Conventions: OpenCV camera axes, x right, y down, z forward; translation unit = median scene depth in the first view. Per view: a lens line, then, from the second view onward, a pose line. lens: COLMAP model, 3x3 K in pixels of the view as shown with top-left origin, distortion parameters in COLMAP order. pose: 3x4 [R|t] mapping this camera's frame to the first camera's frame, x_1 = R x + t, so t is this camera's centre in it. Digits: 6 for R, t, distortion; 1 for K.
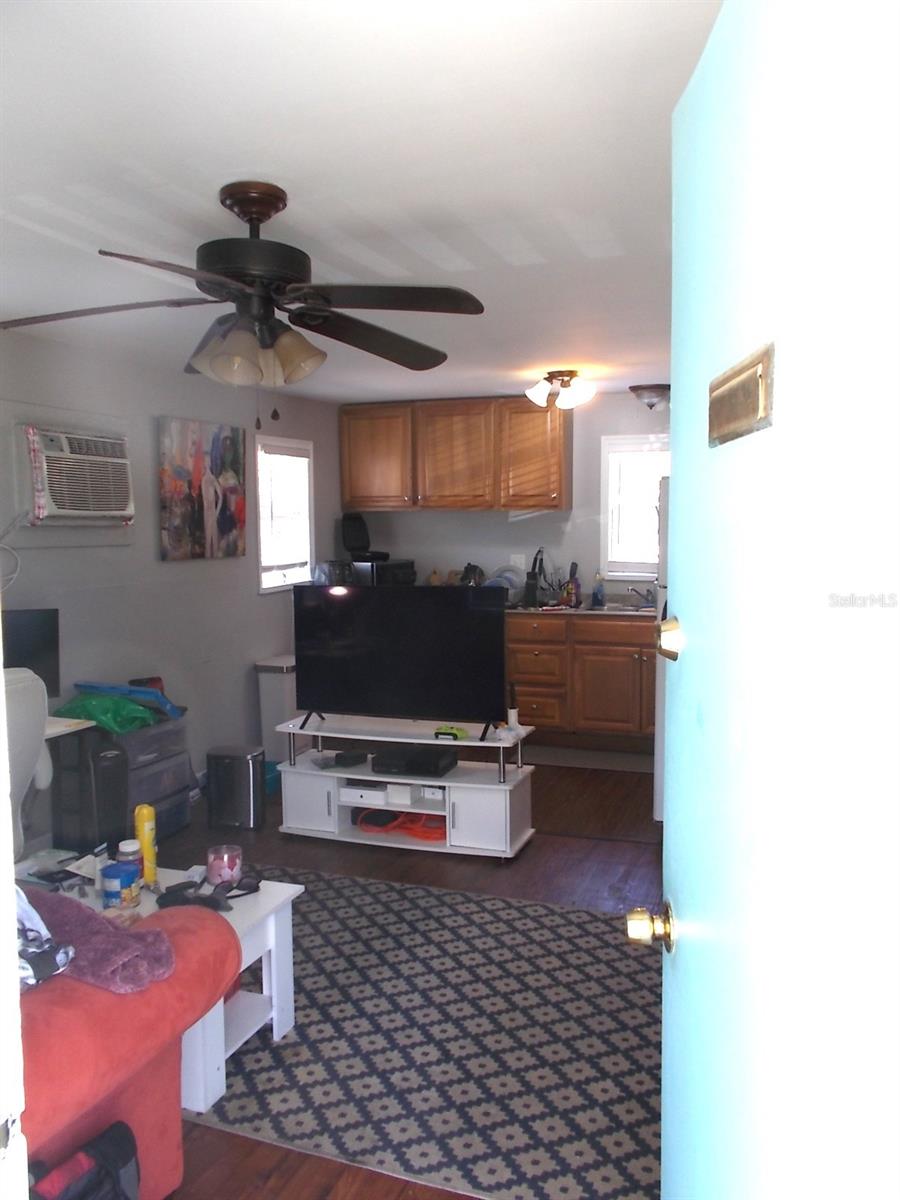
lens RADIAL K [[930.1, 0, 448.0], [0, 930.1, 601.7], [0, 0, 1]] dist [0.011039, -0.010005]
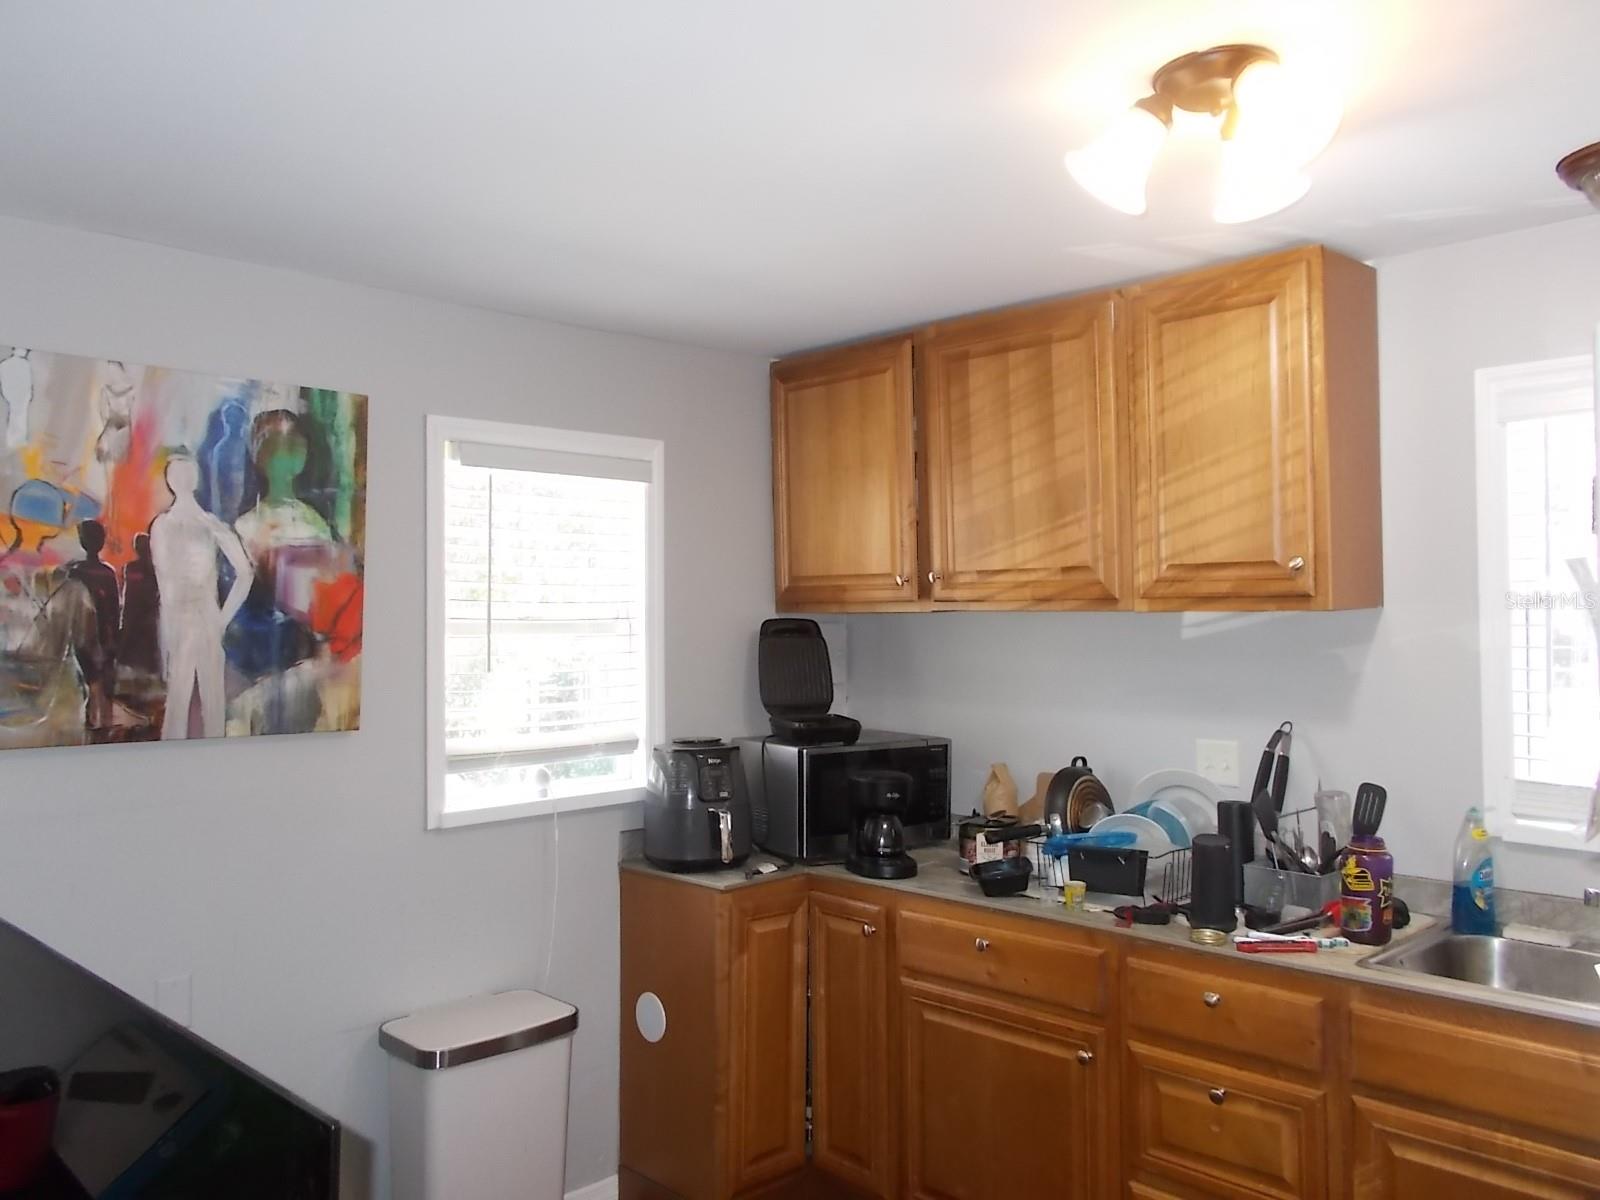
lens RADIAL K [[1240.2, 0, 805.9], [0, 1240.2, 587.2], [0, 0, 1]] dist [0.011039, -0.010005]
pose [[0.909609, -0.008257, -0.415382, 0.141201], [-0.041934, 0.992872, -0.111563, -0.054235], [0.413343, 0.118898, 0.902780, 0.574930]]
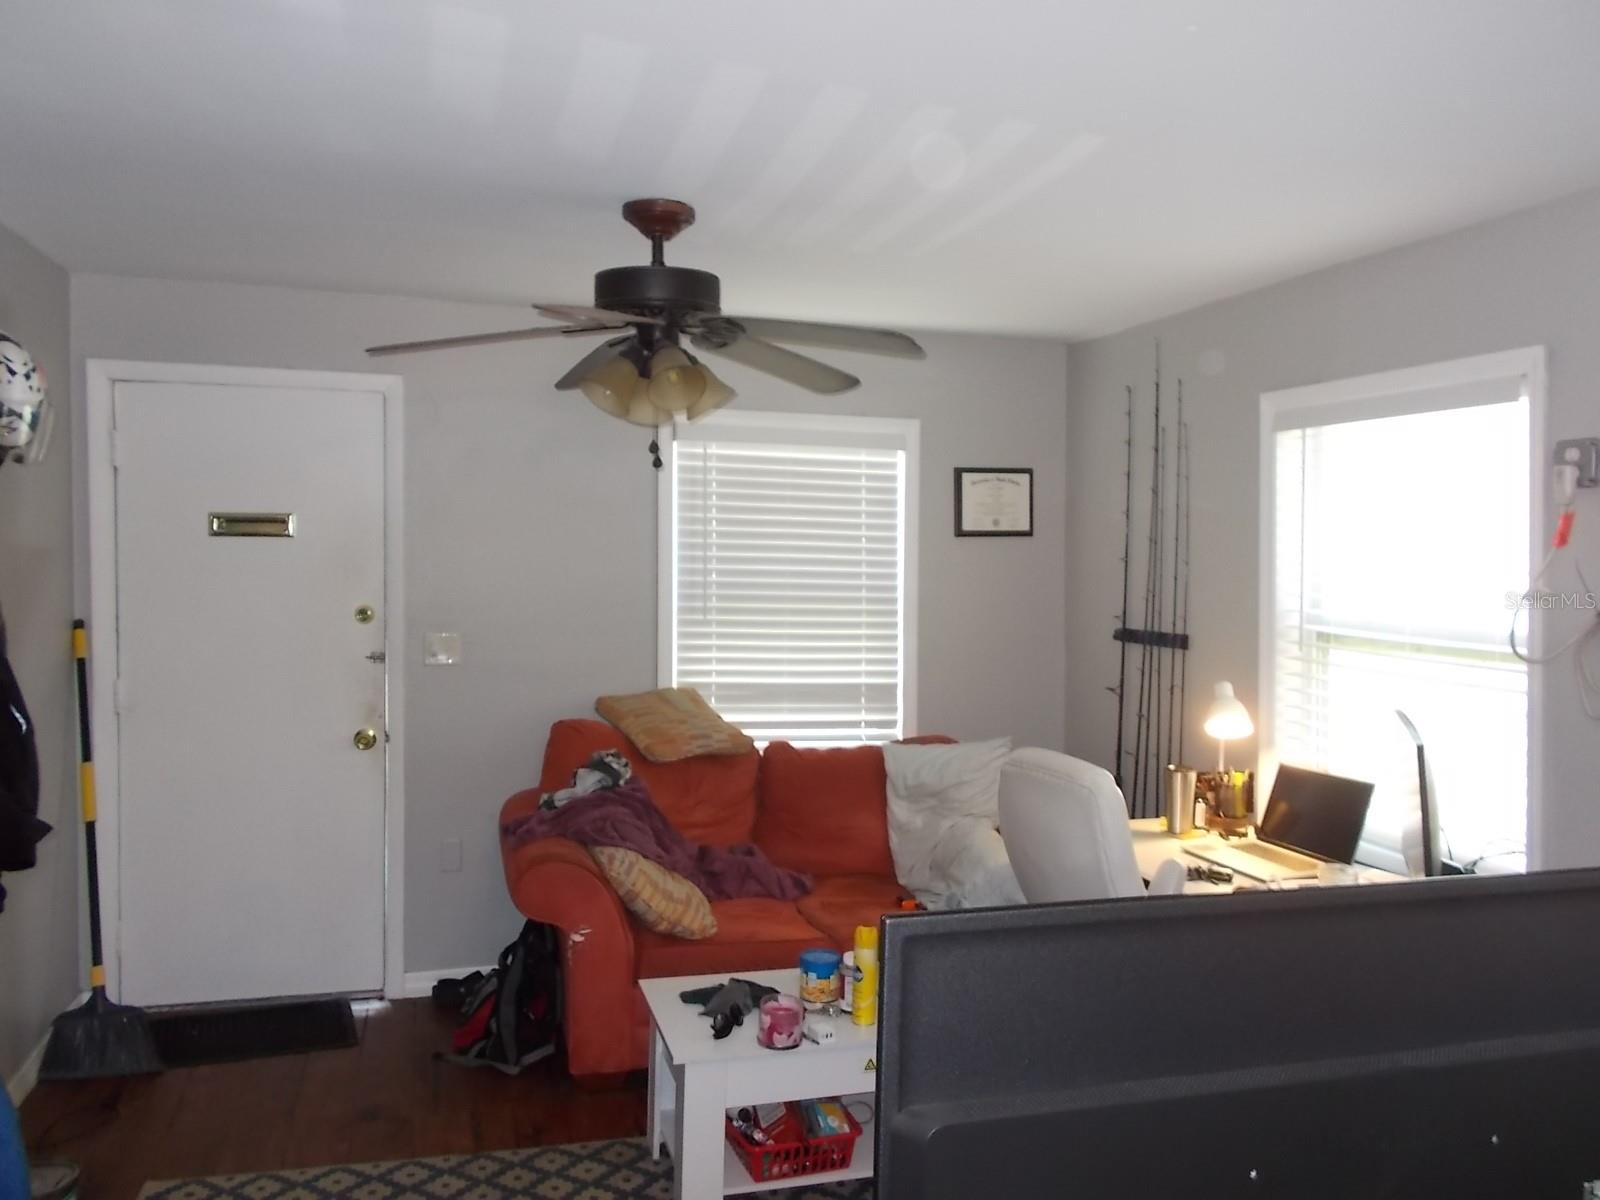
lens RADIAL K [[1240.2, 0, 797.6], [0, 1240.2, 601.0], [0, 0, 1]] dist [0.011039, -0.010005]
pose [[-0.799791, 0.018257, -0.600001, 0.242137], [-0.078073, 0.987884, 0.134130, -0.135713], [0.595180, 0.154120, -0.788675, 1.220245]]
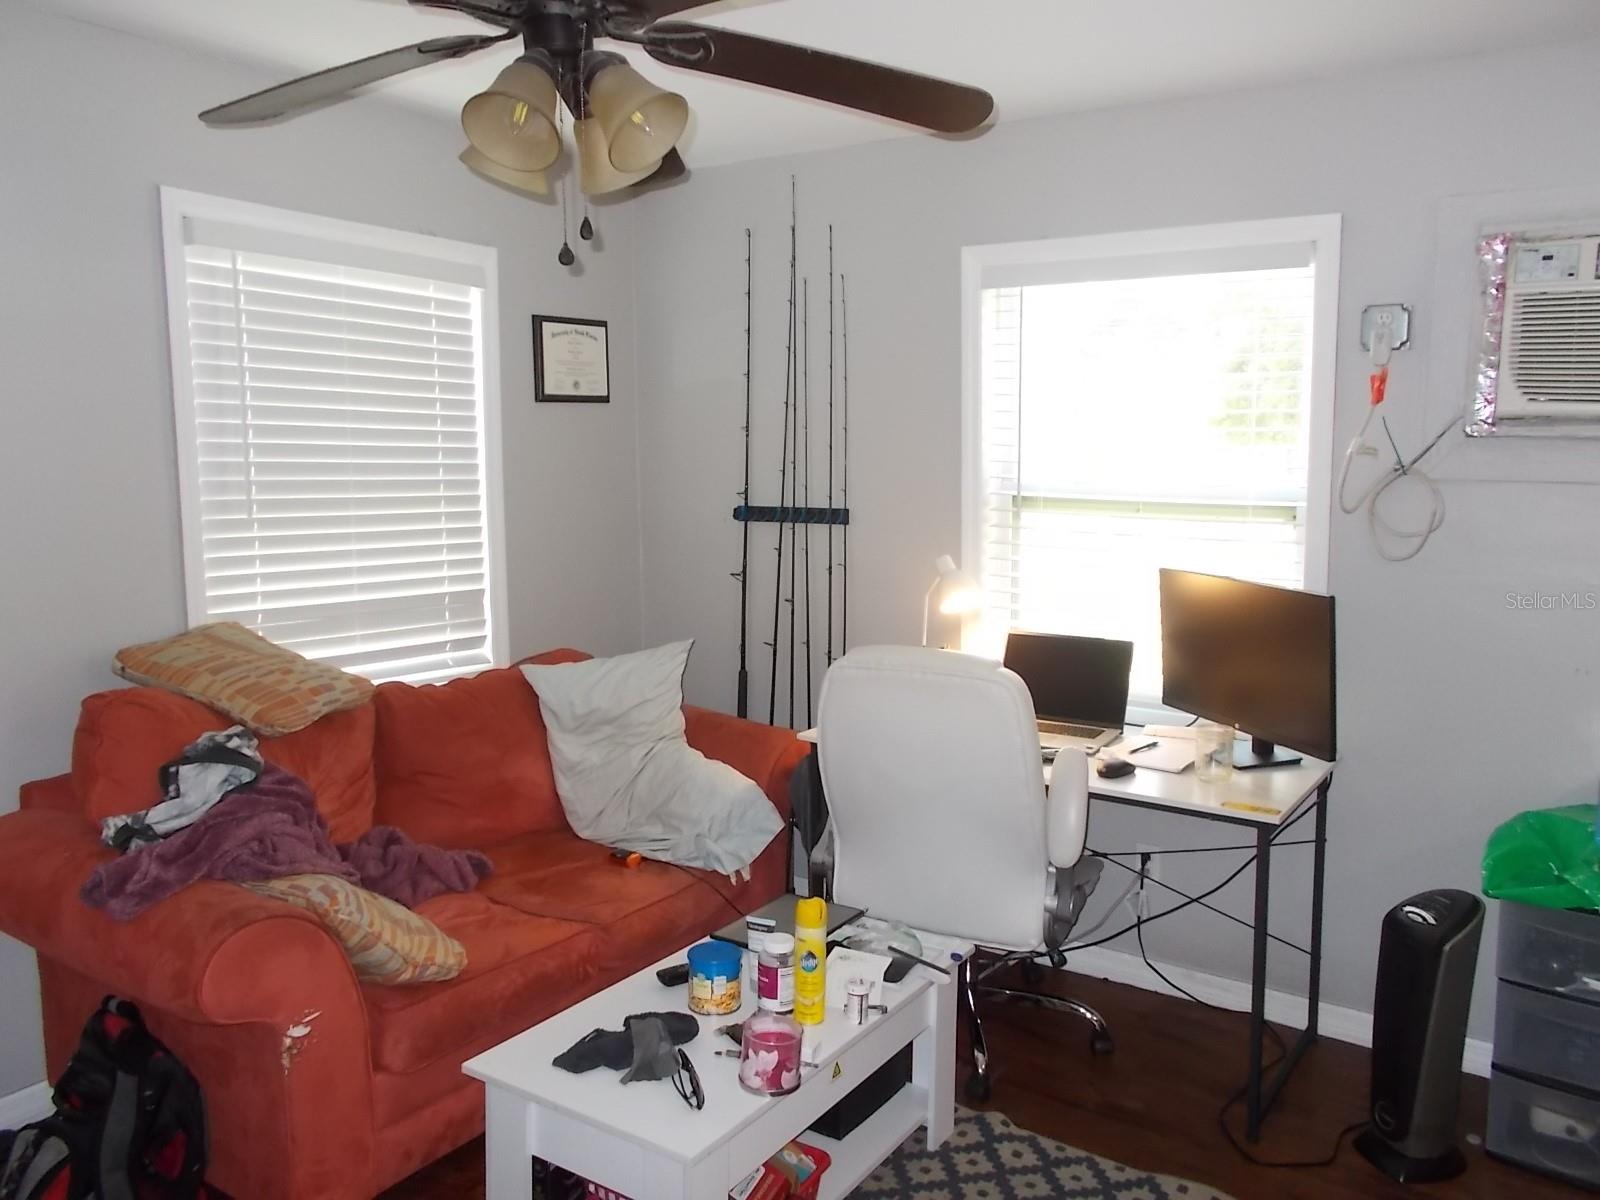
lens RADIAL K [[1240.2, 0, 802.9], [0, 1240.2, 590.8], [0, 0, 1]] dist [0.011039, -0.010005]
pose [[-0.220489, 0.117756, -0.968255, 0.275580], [-0.113782, 0.982803, 0.145436, -0.099602], [0.968730, 0.142237, -0.203299, 0.983527]]
